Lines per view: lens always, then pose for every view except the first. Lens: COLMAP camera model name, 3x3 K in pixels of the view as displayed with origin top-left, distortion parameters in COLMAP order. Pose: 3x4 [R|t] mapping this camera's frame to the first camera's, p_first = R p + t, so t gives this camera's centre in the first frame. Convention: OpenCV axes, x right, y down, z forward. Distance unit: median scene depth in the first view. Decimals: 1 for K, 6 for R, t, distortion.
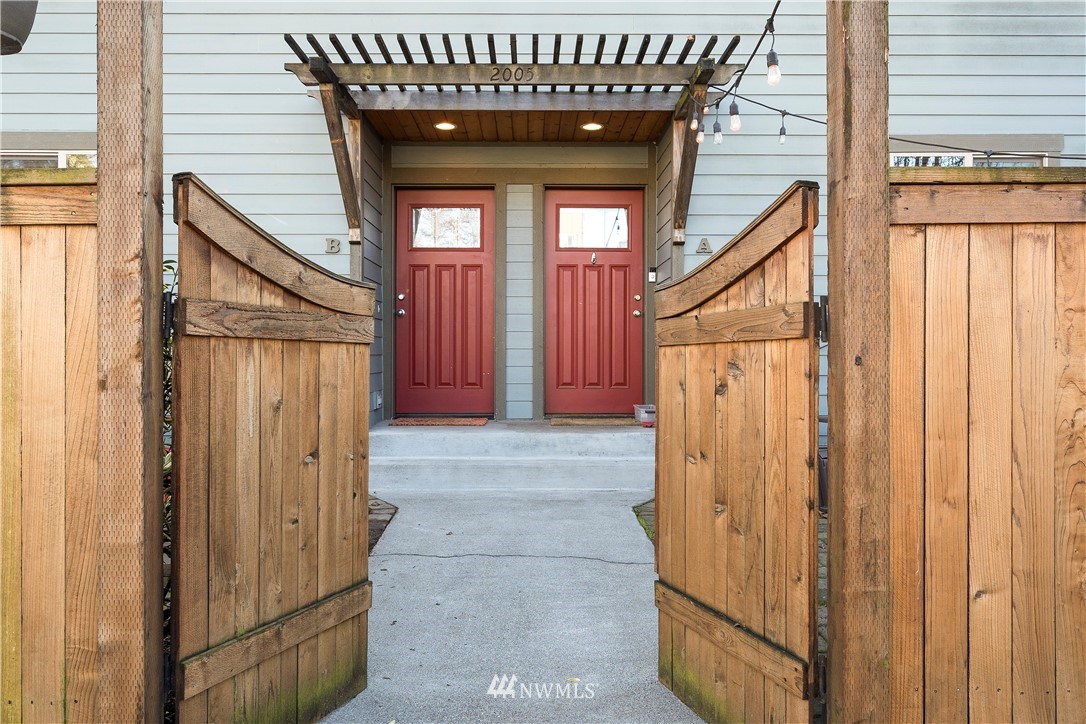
lens RADIAL K [[781.4, 0, 536.4], [0, 781.4, 355.9], [0, 0, 1]] dist [0.005234, 0.000976]
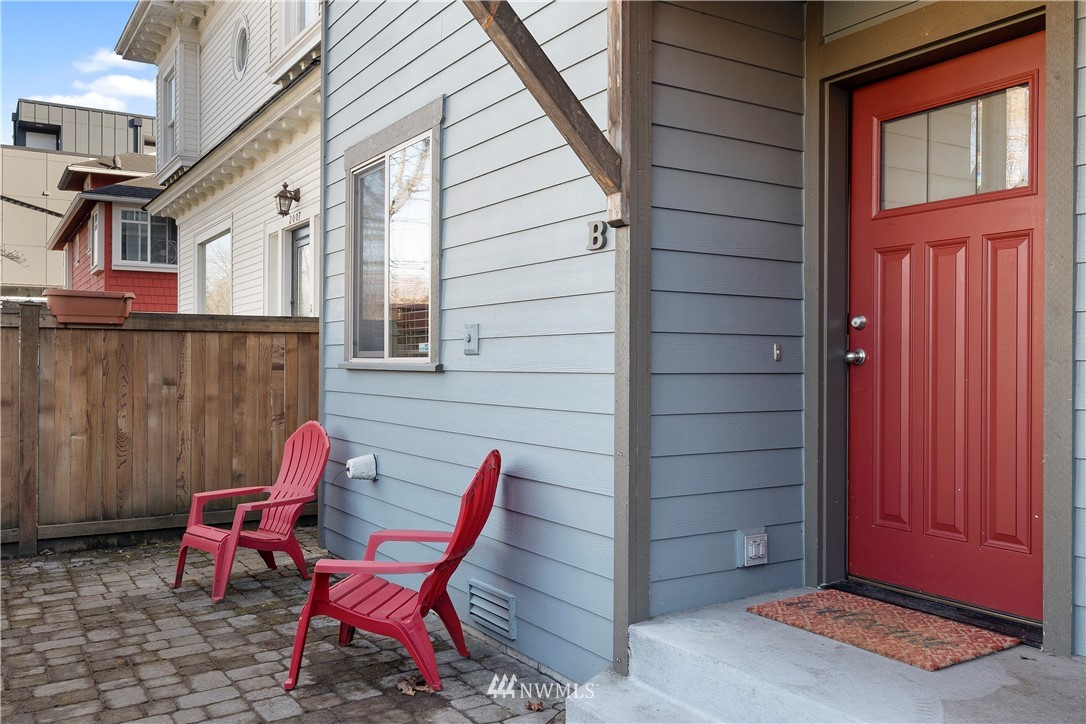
lens RADIAL K [[917.0, 0, 539.0], [0, 917.0, 363.3], [0, 0, 1]] dist [0.000596, 0.009322]
pose [[0.524609, 0.002482, -0.851340, 0.218929], [-0.005976, 0.999982, -0.000767, -0.058434], [0.851322, 0.005490, 0.524614, 0.662054]]
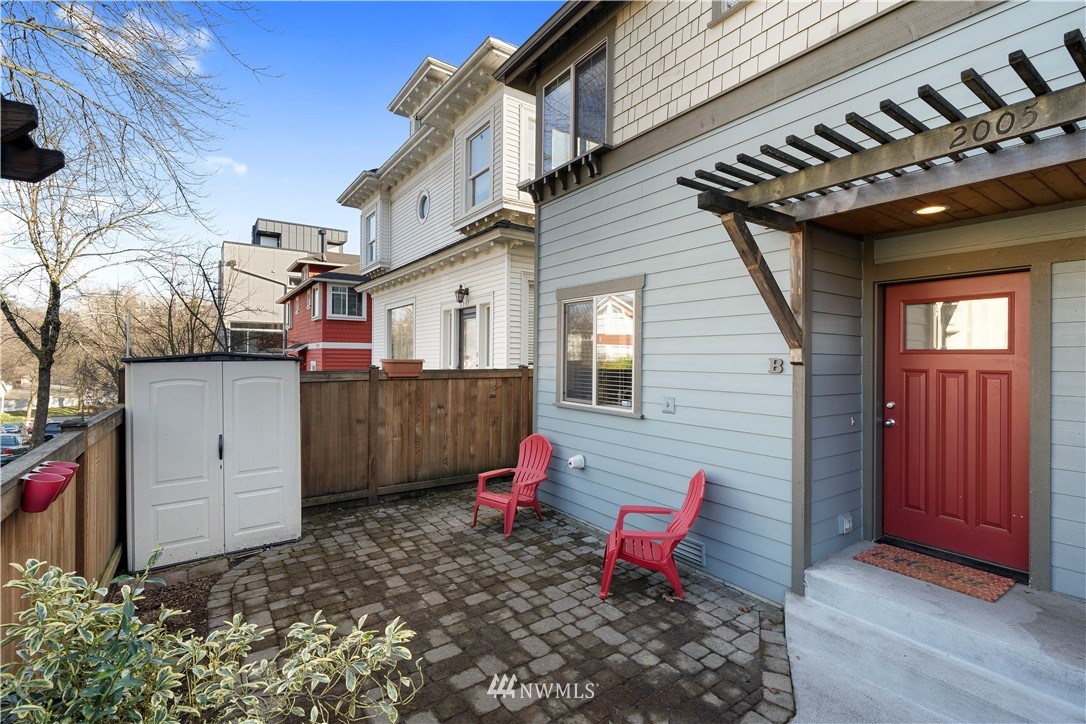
lens RADIAL K [[500.9, 0, 547.7], [0, 500.9, 355.9], [0, 0, 1]] dist [0.004268, -0.000719]
pose [[0.568778, 0.000341, -0.822491, 0.090816], [-0.011411, 0.999907, -0.007476, -0.145170], [0.822412, 0.013638, 0.568729, 0.411772]]
